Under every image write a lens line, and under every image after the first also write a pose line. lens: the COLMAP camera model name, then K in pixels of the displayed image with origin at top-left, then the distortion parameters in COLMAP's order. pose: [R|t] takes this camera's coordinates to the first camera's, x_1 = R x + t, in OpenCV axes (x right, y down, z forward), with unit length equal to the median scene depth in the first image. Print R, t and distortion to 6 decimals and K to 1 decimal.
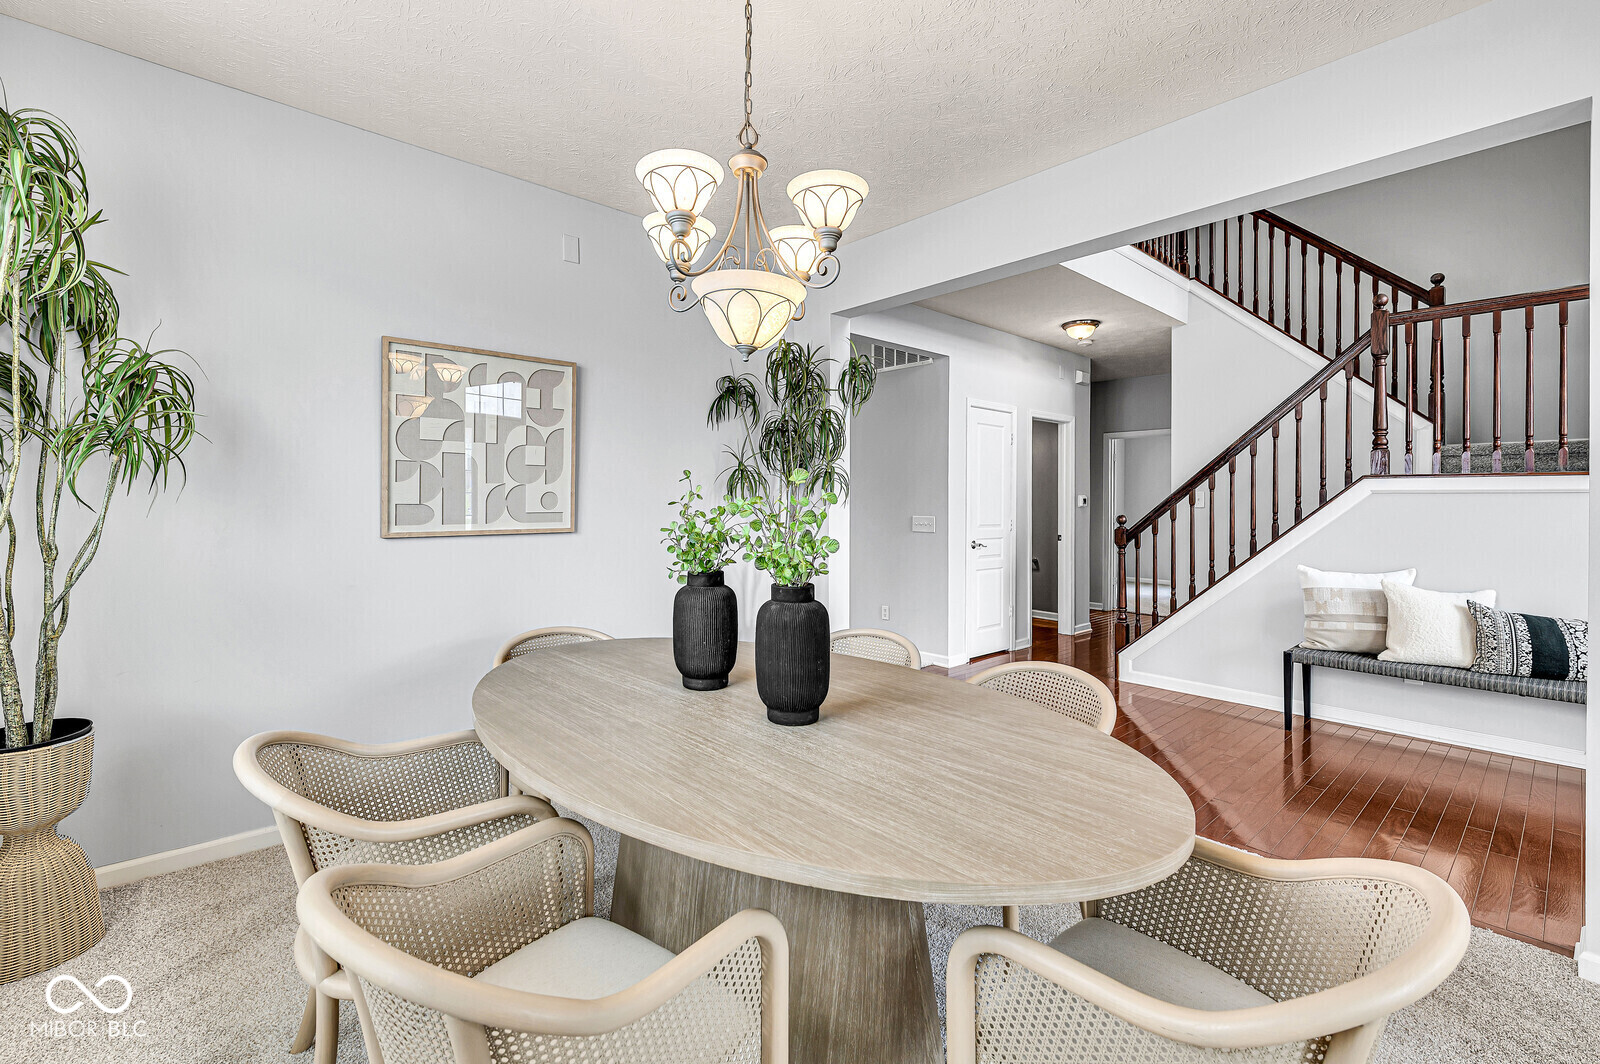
lens RADIAL K [[692.7, 0, 793.7], [0, 692.7, 497.4], [0, 0, 1]] dist [-0.000771, 0.000670]
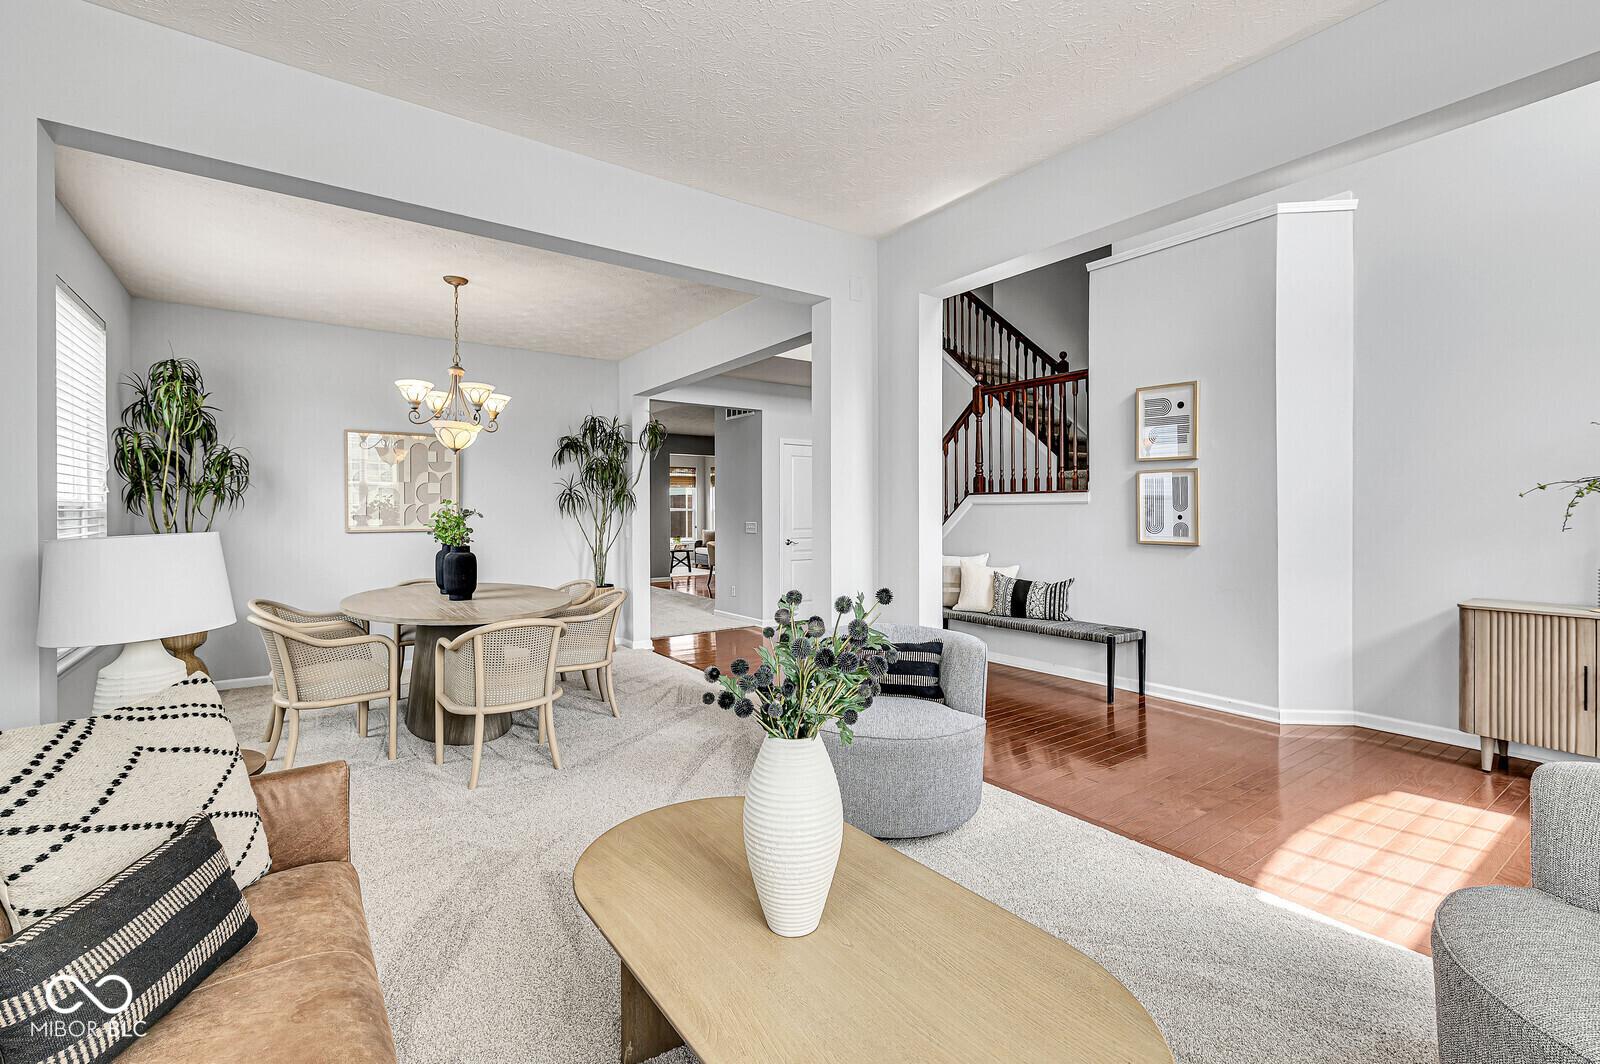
lens RADIAL K [[692.7, 0, 804.4], [0, 692.7, 507.8], [0, 0, 1]] dist [-0.000771, 0.000670]
pose [[0.995118, -0.008236, -0.098344, 1.096170], [0.008114, 0.999966, -0.001647, 0.001917], [0.098354, 0.000841, 0.995151, -1.009932]]
